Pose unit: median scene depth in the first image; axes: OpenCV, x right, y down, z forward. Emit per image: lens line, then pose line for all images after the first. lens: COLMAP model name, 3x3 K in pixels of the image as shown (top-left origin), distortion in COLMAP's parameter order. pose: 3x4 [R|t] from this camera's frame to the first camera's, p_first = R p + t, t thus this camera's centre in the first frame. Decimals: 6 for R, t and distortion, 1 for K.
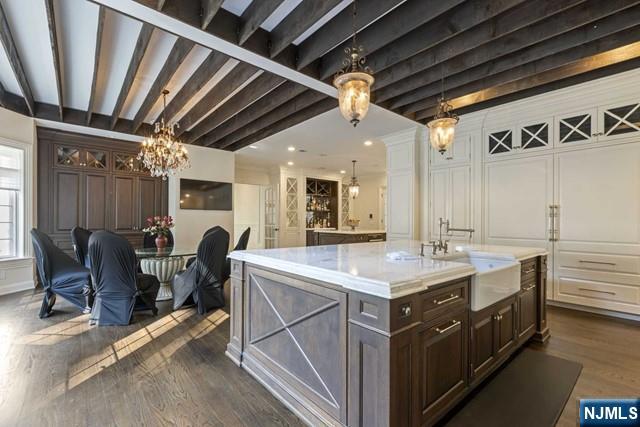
lens RADIAL K [[290.5, 0, 327.8], [0, 290.5, 215.9], [0, 0, 1]] dist [-0.002708, -0.001089]
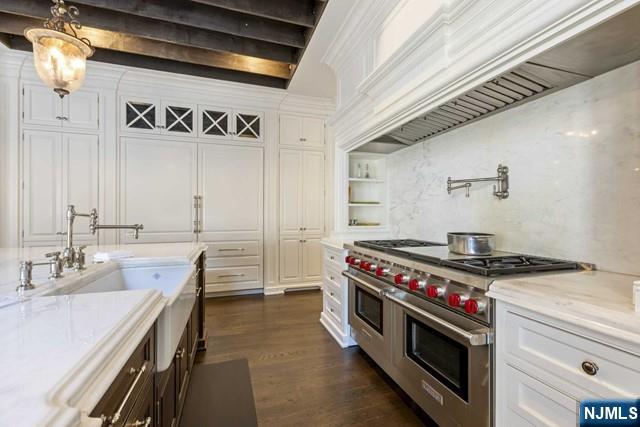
lens RADIAL K [[290.5, 0, 327.8], [0, 290.5, 215.9], [0, 0, 1]] dist [-0.002708, -0.001089]
pose [[0.391439, -0.011870, 0.920128, 0.053004], [-0.015287, 0.999695, 0.019400, 0.005272], [-0.920077, -0.021660, 0.391138, 0.220791]]
